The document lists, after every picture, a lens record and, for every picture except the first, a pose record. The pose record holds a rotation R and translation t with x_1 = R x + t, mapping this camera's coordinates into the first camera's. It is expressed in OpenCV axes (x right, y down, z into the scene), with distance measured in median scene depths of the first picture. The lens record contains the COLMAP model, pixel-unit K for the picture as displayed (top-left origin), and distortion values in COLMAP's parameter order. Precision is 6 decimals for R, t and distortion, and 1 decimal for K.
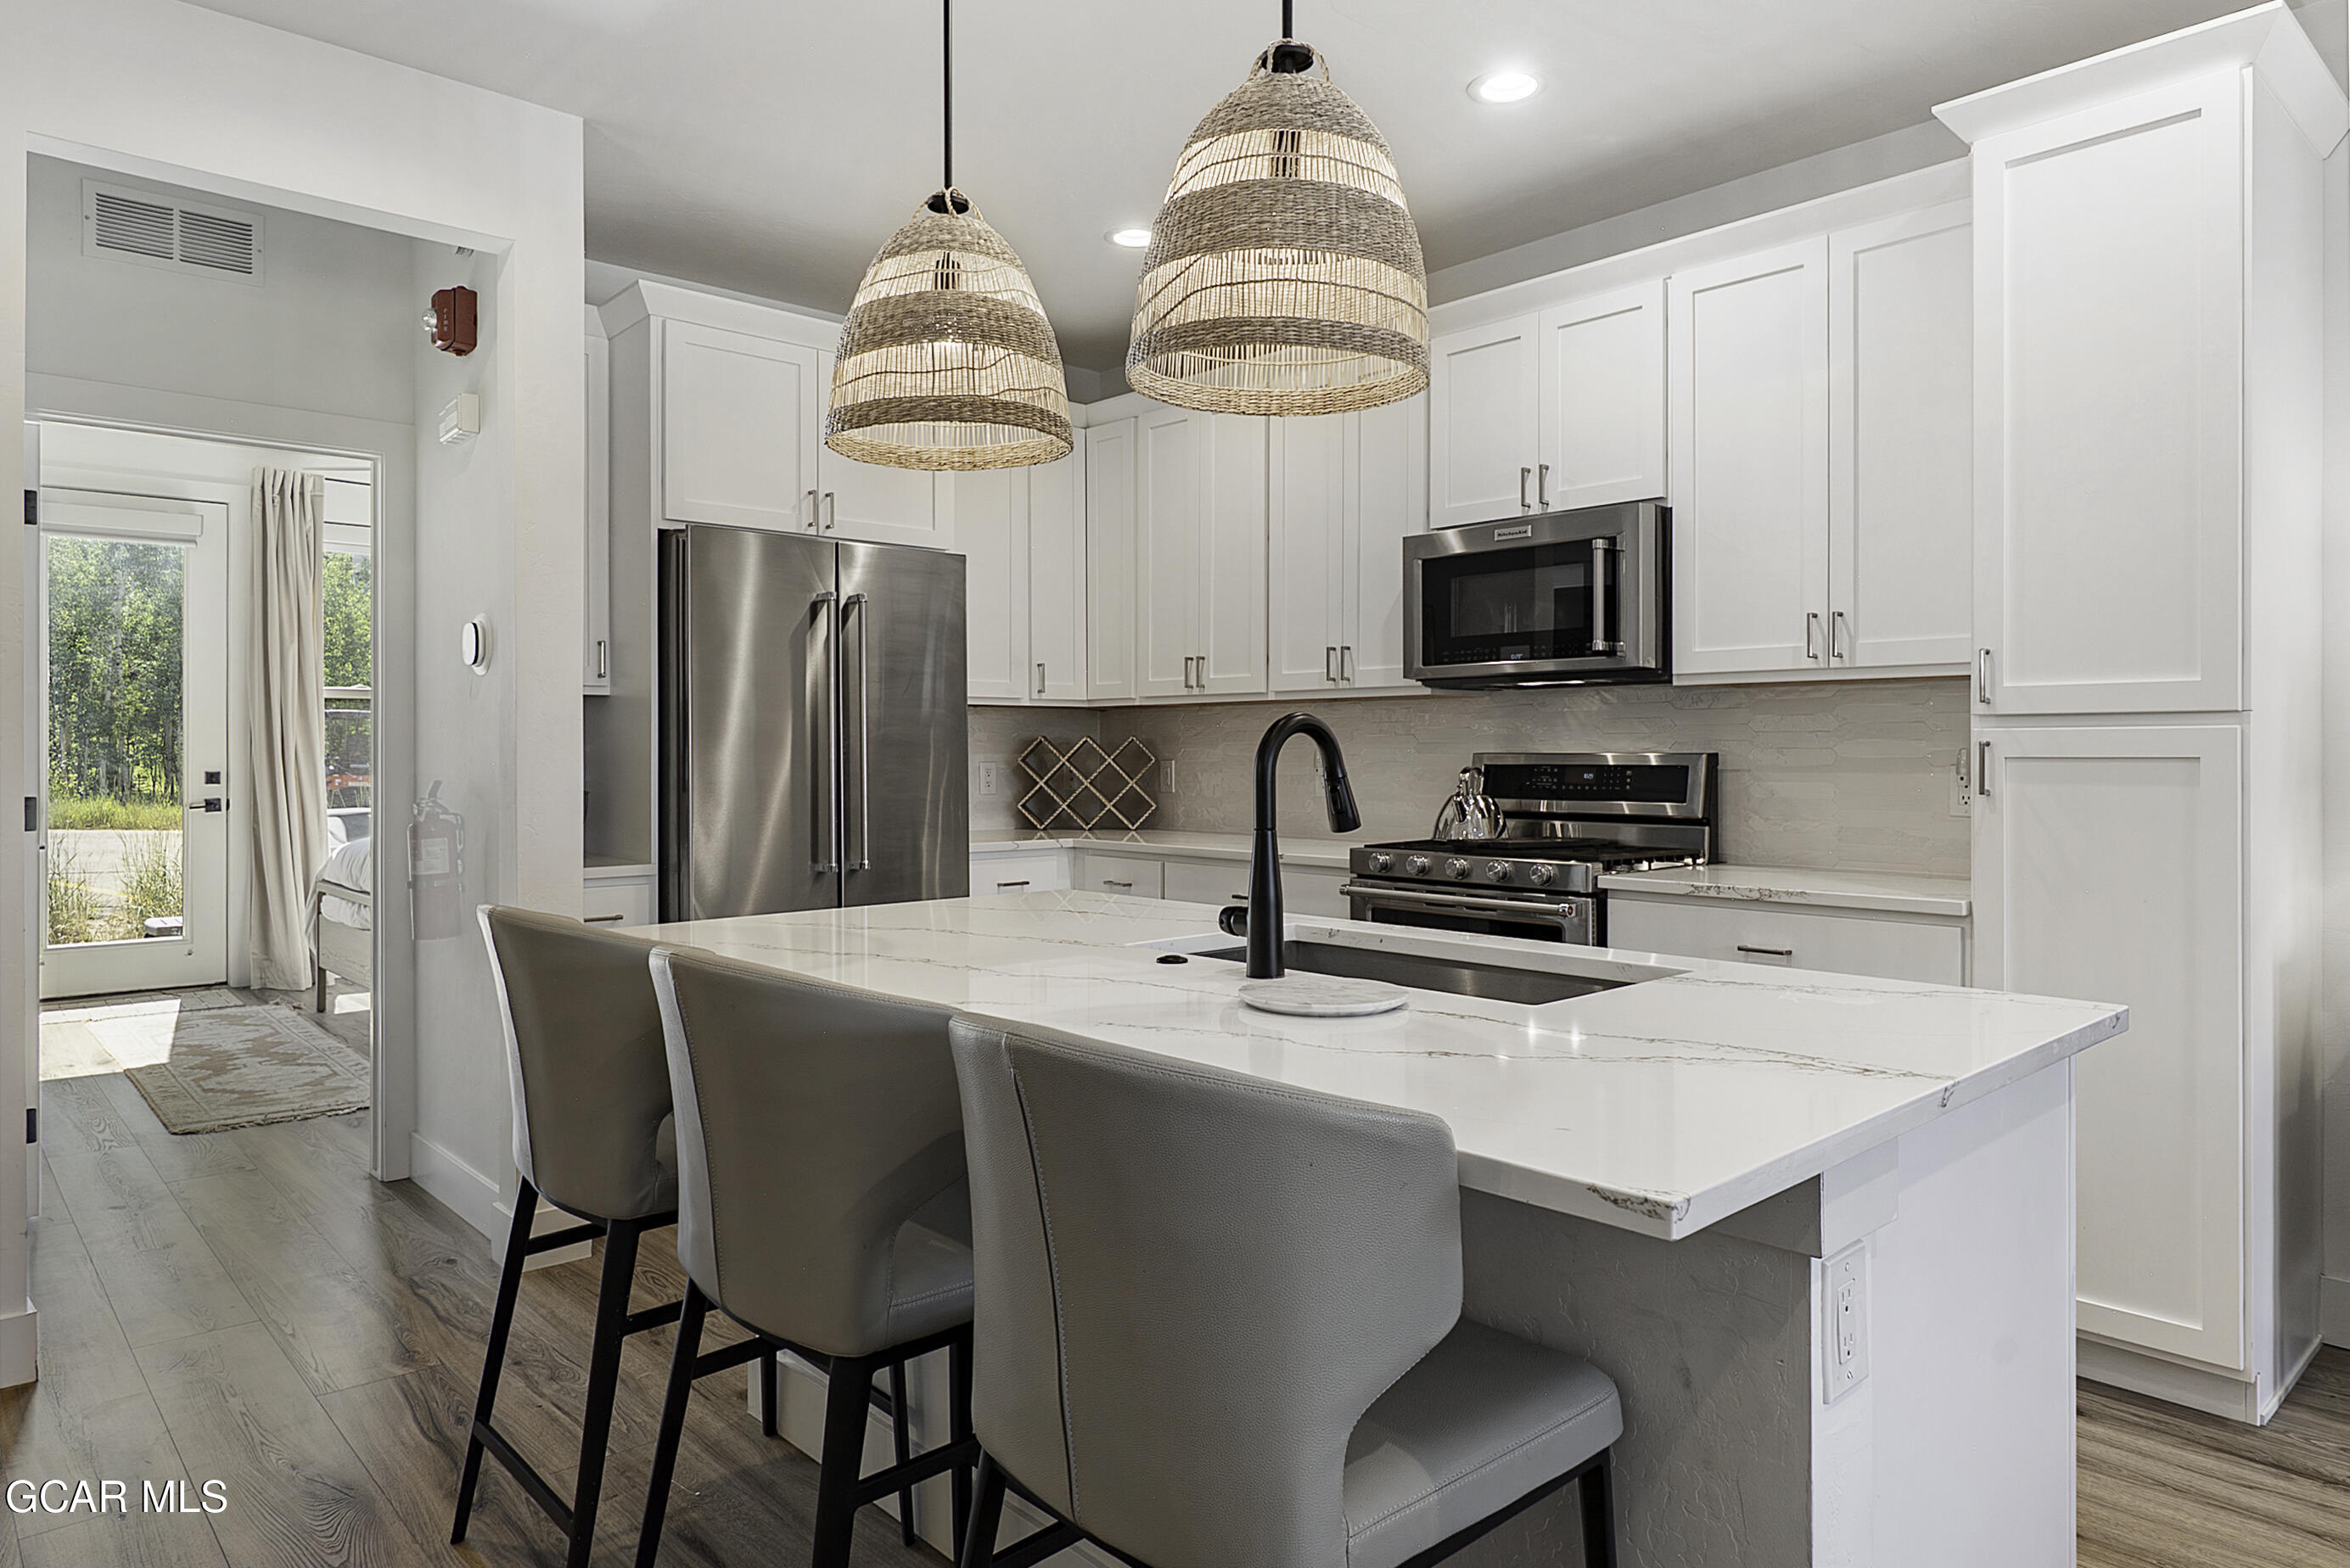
lens RADIAL K [[1387.9, 0, 1177.5], [0, 1387.9, 748.6], [0, 0, 1]] dist [-0.013364, -0.000748]
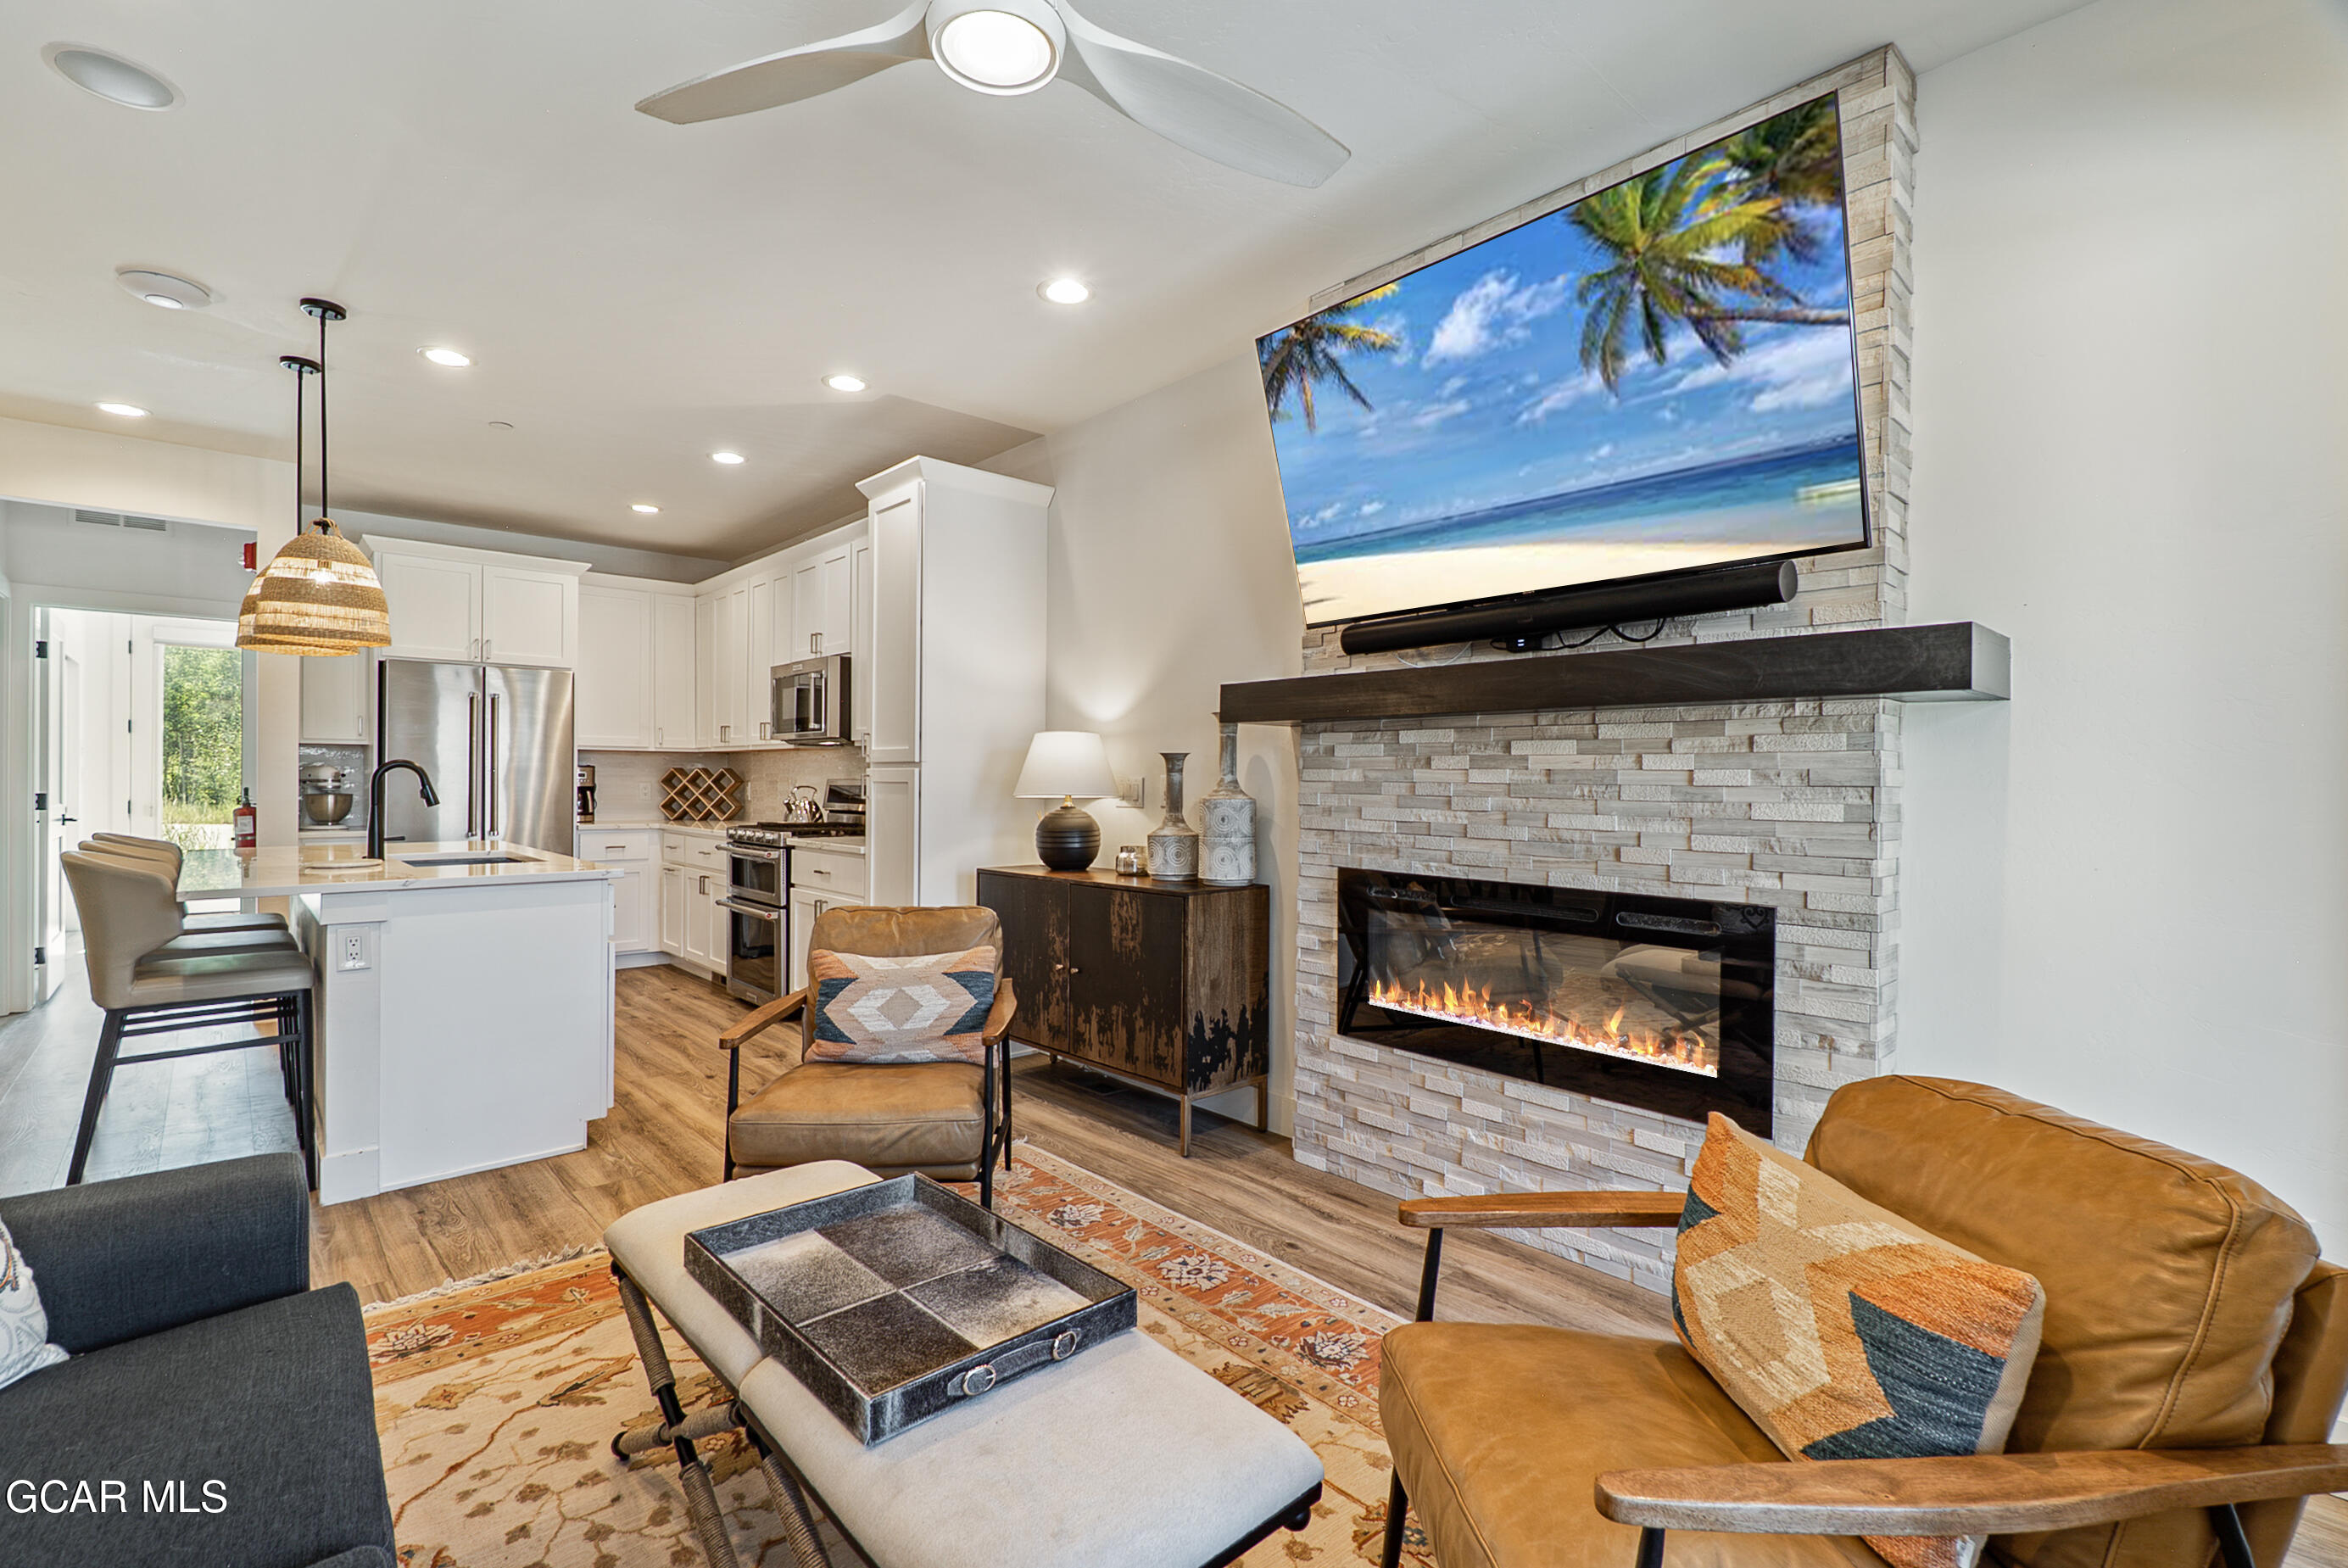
lens RADIAL K [[1055.3, 0, 1170.5], [0, 1055.3, 780.0], [0, 0, 1]] dist [-0.006289, -0.000283]
pose [[0.999801, 0.012510, 0.015557, 0.730417], [-0.012497, 0.999921, -0.000960, 0.000044], [-0.015568, 0.000765, 0.999879, -0.490388]]
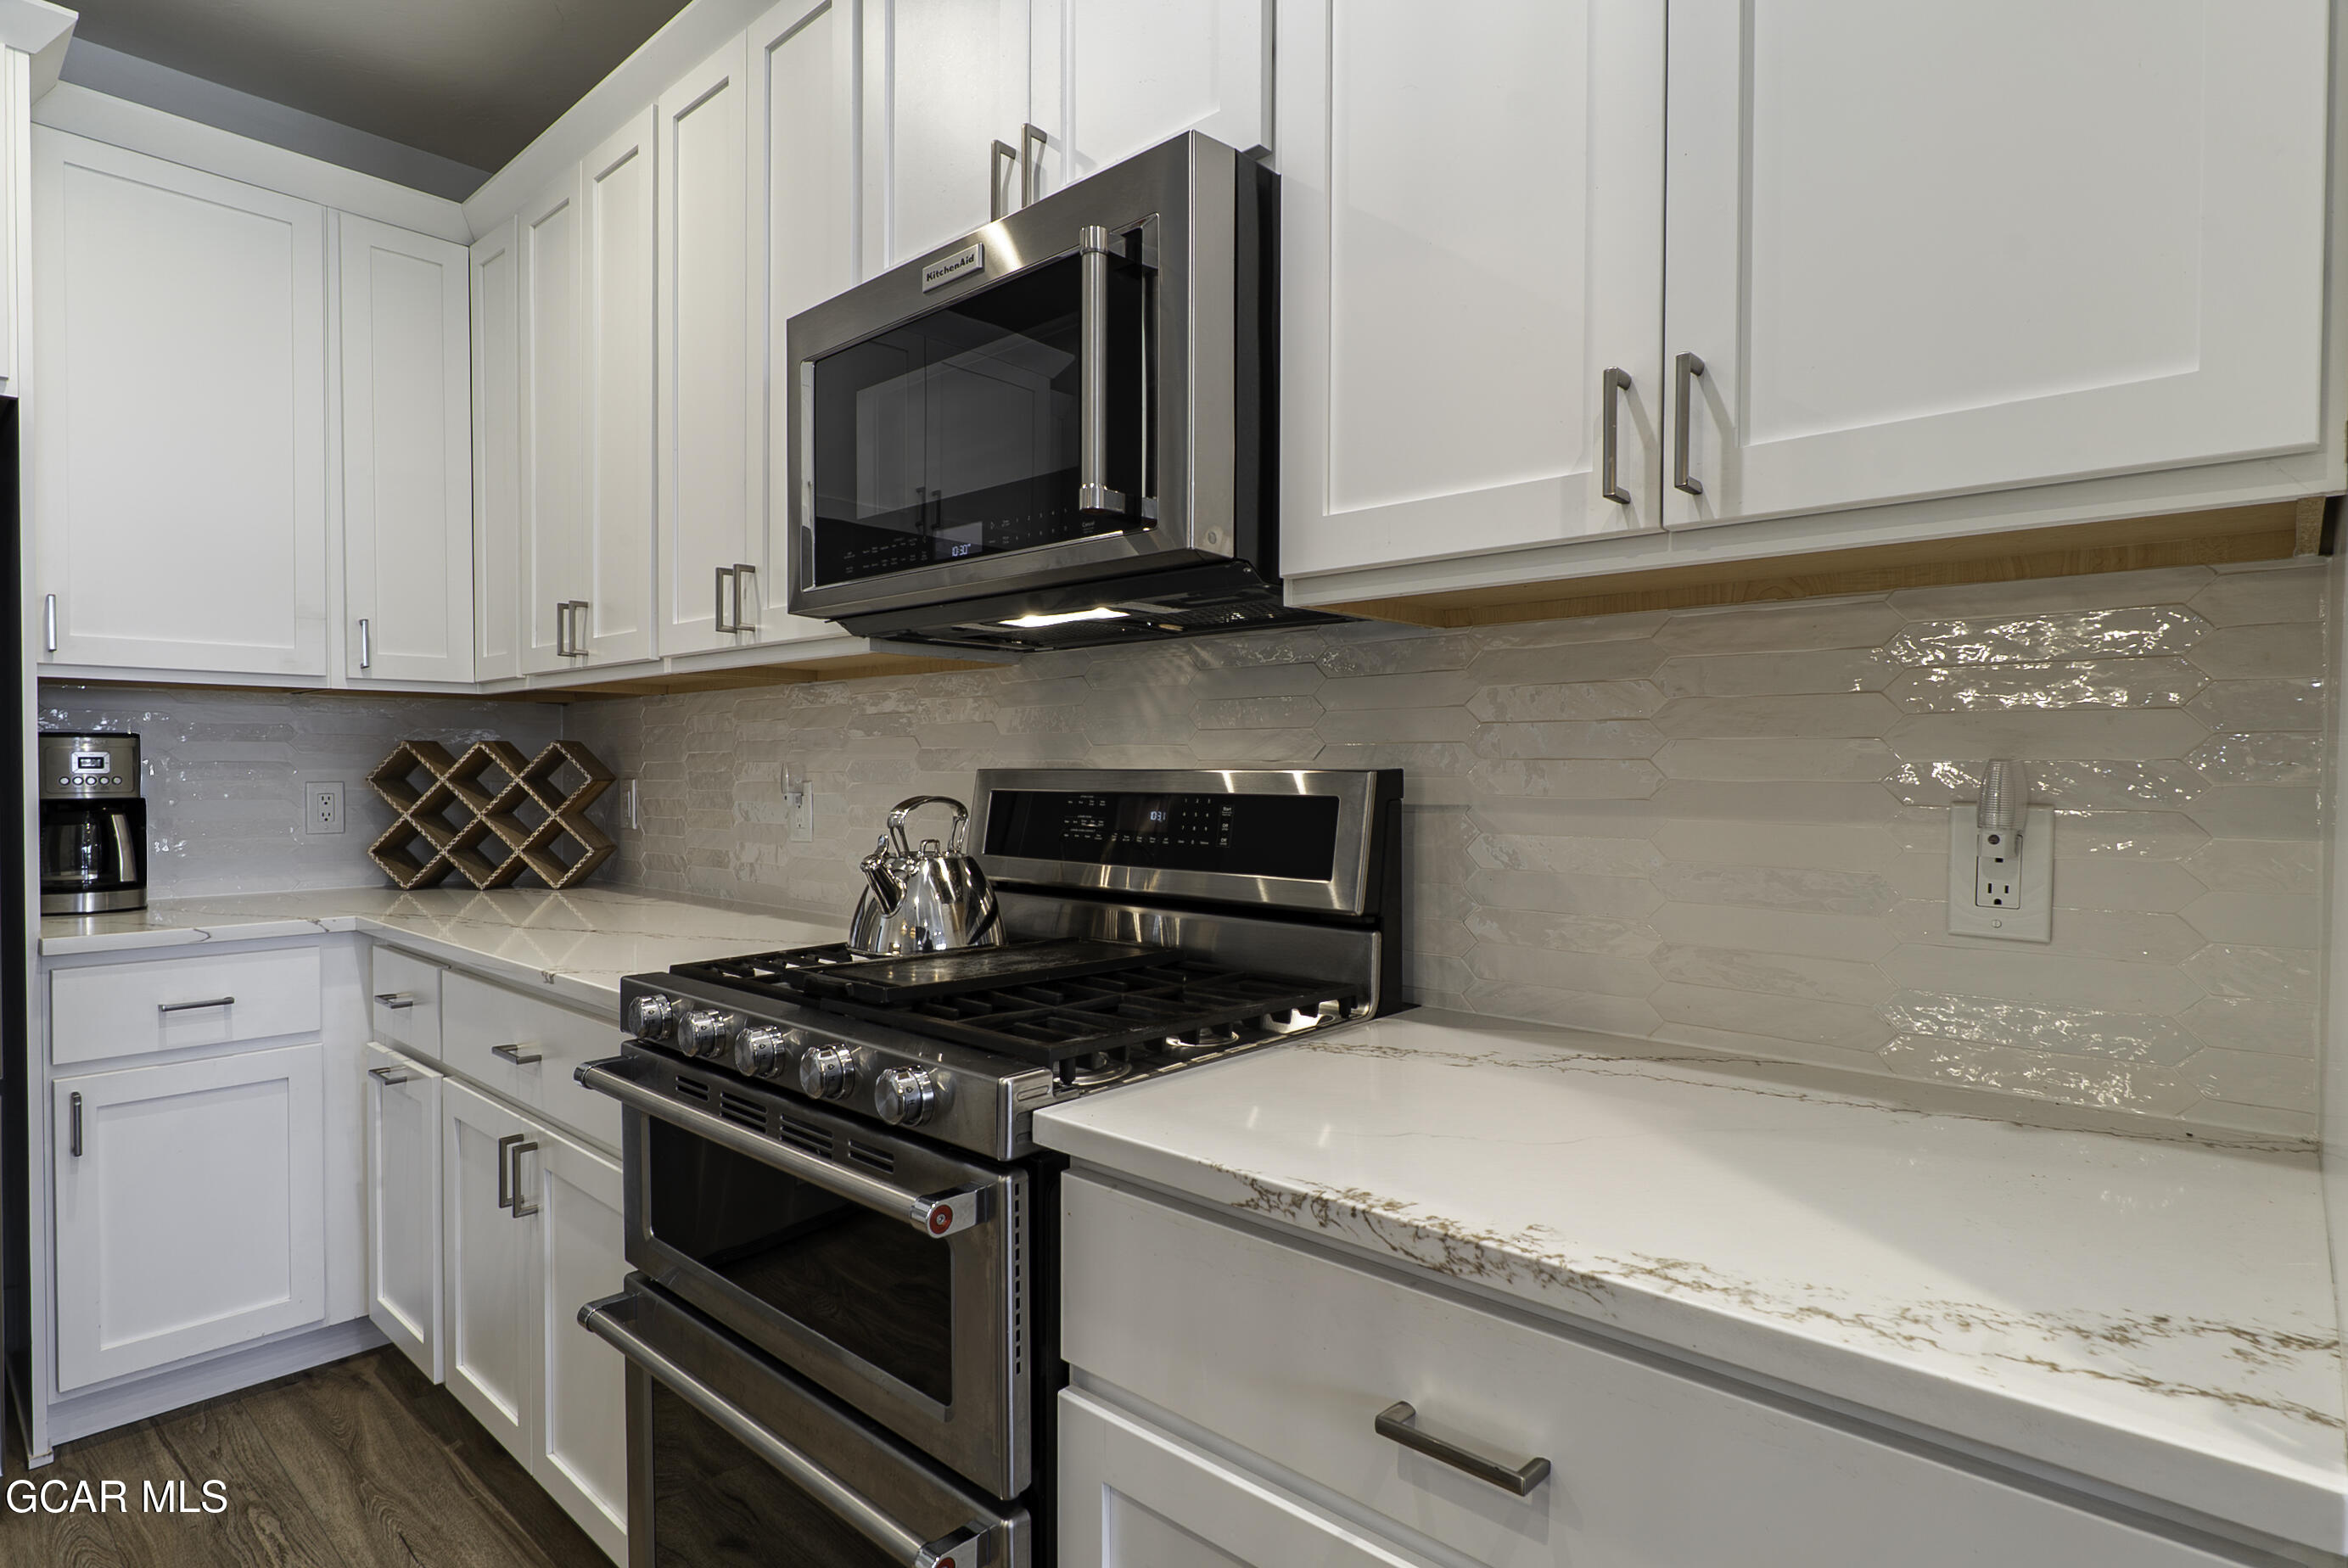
lens RADIAL K [[1226.2, 0, 1178.8], [0, 1226.2, 786.2], [0, 0, 1]] dist [-0.001211, -0.000312]
pose [[0.993606, 0.002911, 0.112861, 0.263289], [-0.004583, 0.999884, 0.014554, 0.002894], [-0.112806, -0.014978, 0.993504, 0.590029]]
